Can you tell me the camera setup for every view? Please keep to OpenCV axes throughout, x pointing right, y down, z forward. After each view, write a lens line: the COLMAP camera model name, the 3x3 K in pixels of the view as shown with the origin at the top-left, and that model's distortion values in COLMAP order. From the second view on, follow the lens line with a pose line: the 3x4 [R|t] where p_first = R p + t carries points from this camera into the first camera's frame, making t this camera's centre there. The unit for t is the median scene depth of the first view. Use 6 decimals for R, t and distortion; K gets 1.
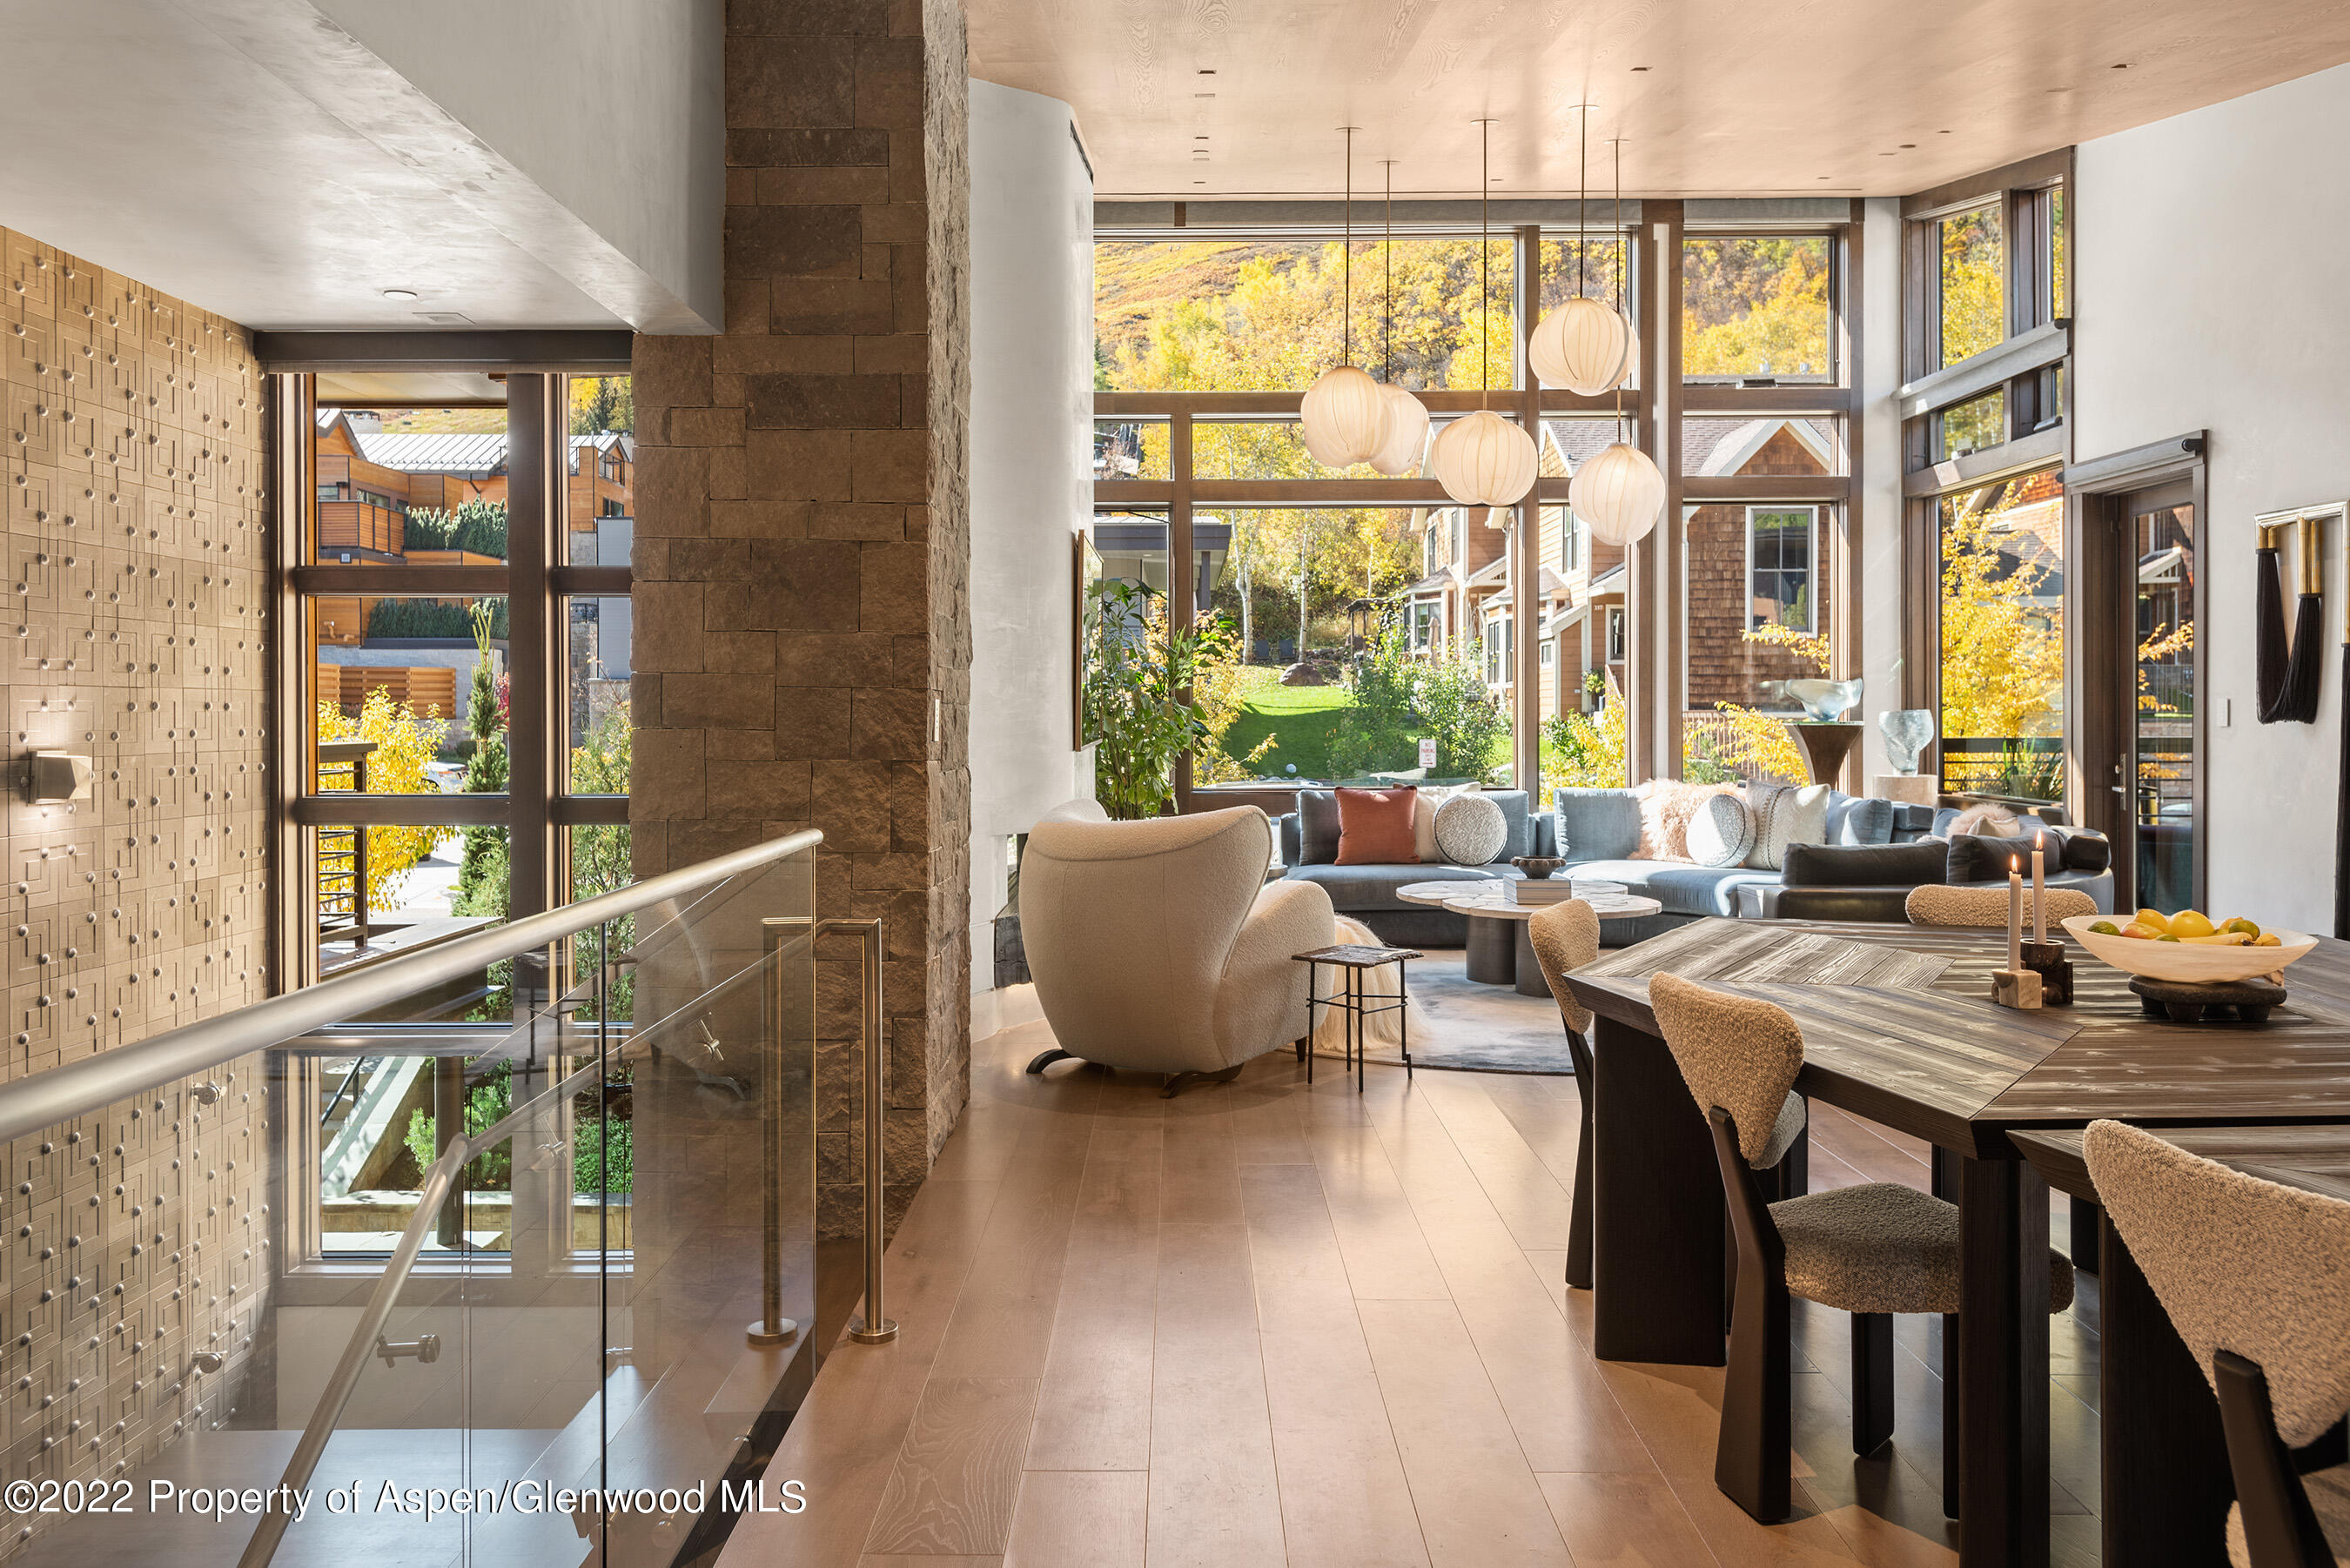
lens RADIAL K [[1711.9, 0, 1178.5], [0, 1711.9, 715.5], [0, 0, 1]] dist [0.019540, -0.001615]
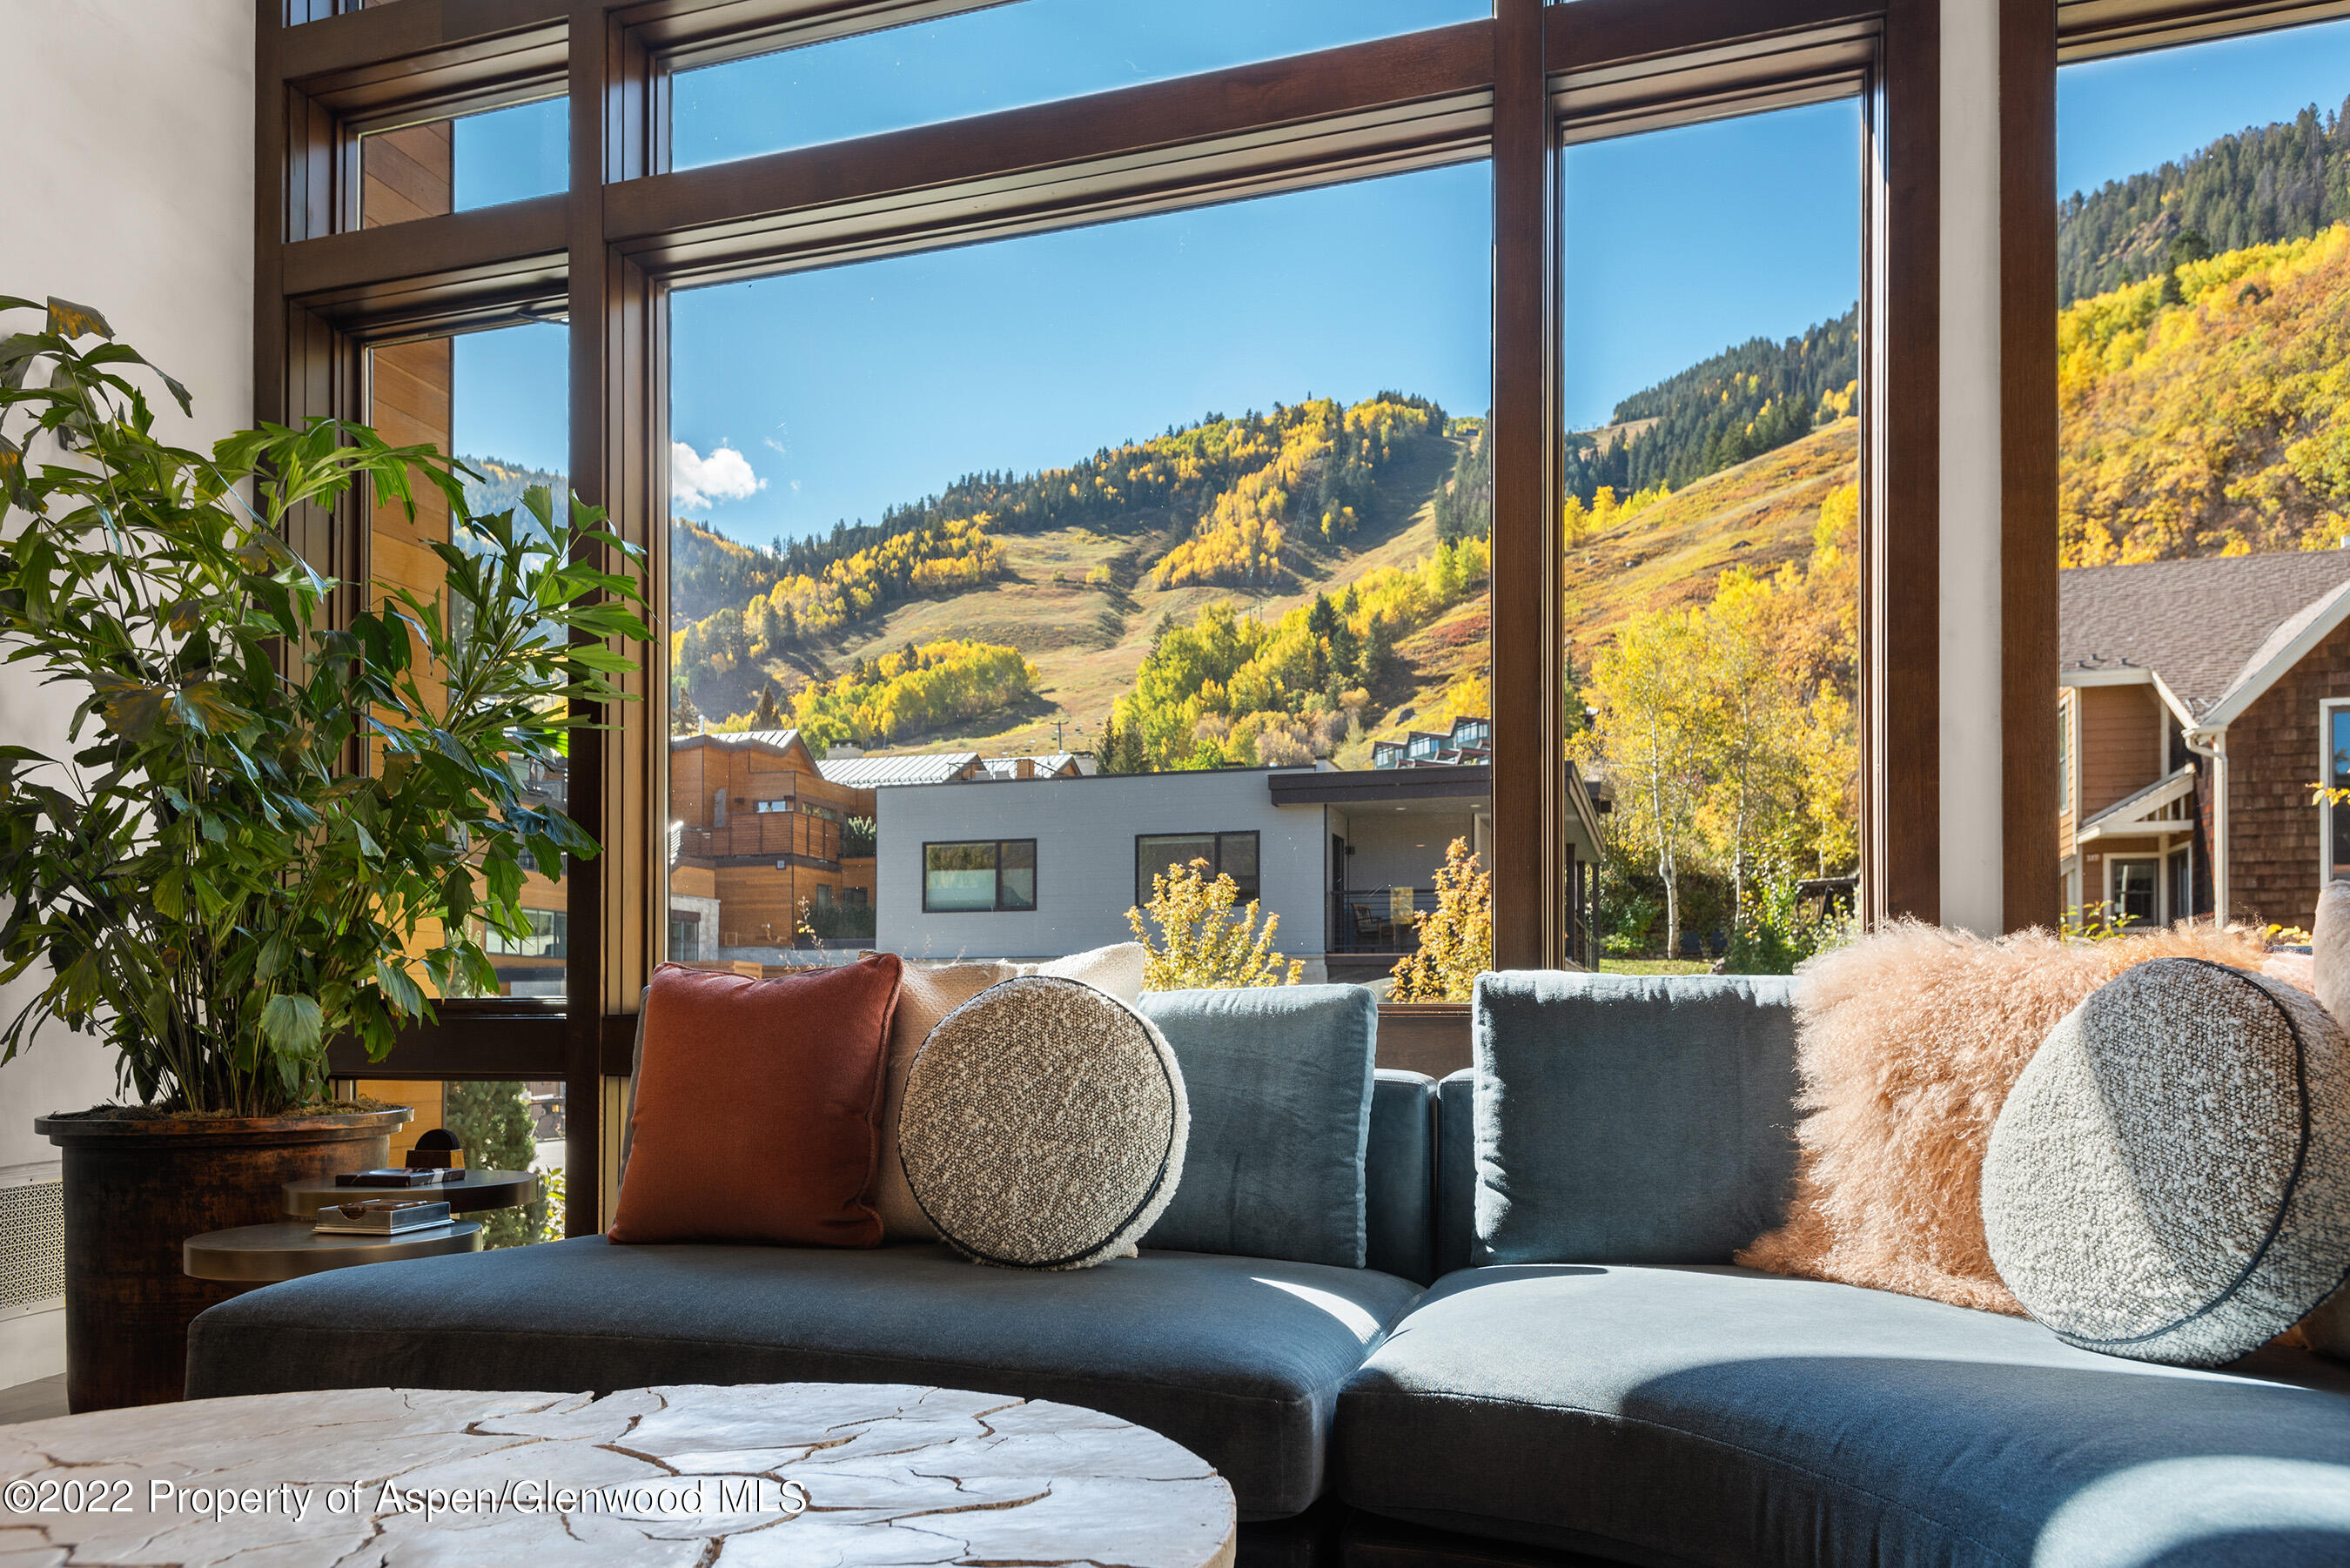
lens RADIAL K [[1584.6, 0, 1188.3], [0, 1584.6, 1002.1], [0, 0, 1]] dist [0.028276, -0.015358]
pose [[0.956276, -0.000238, -0.292466, 0.239467], [-0.004823, 0.999851, -0.016584, 0.049019], [0.292426, 0.017269, 0.956132, 0.724126]]
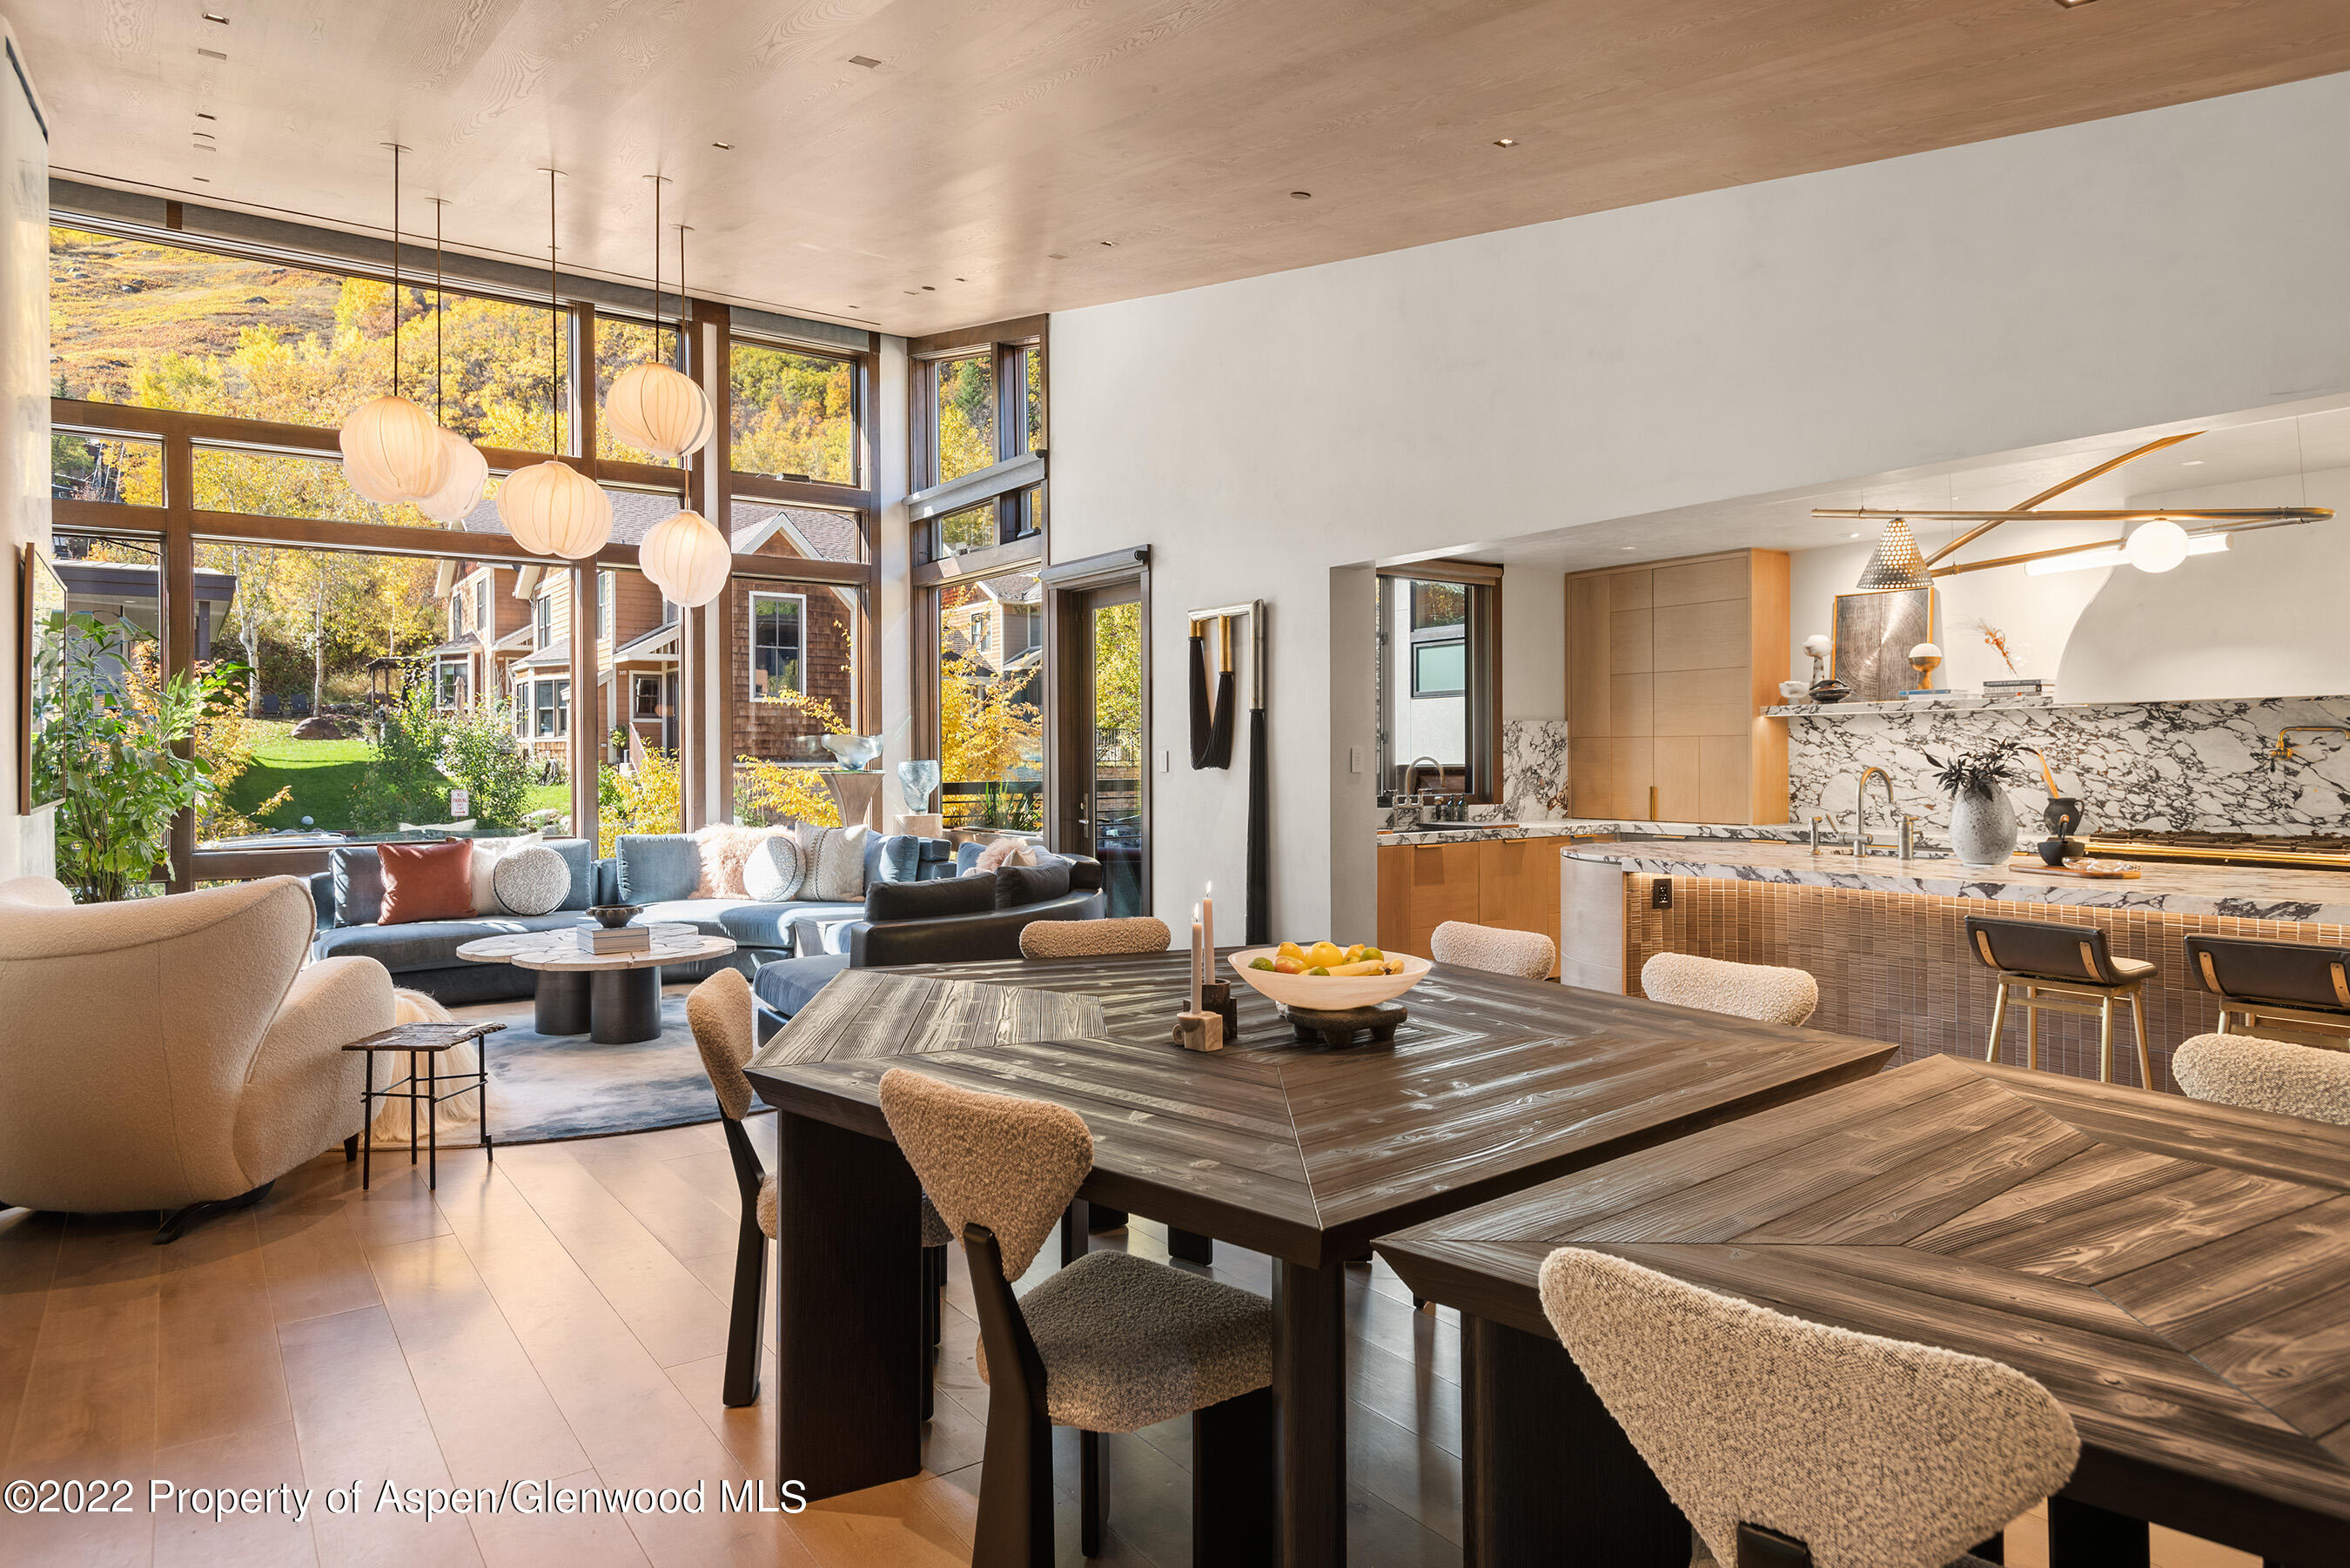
lens RADIAL K [[1379.9, 0, 1166.9], [0, 1379.9, 756.8], [0, 0, 1]] dist [0.021744, -0.014873]
pose [[0.812225, -0.002983, 0.583336, -0.002573], [0.006603, 0.999970, -0.004079, -0.000479], [-0.583306, 0.007165, 0.812221, 0.104481]]
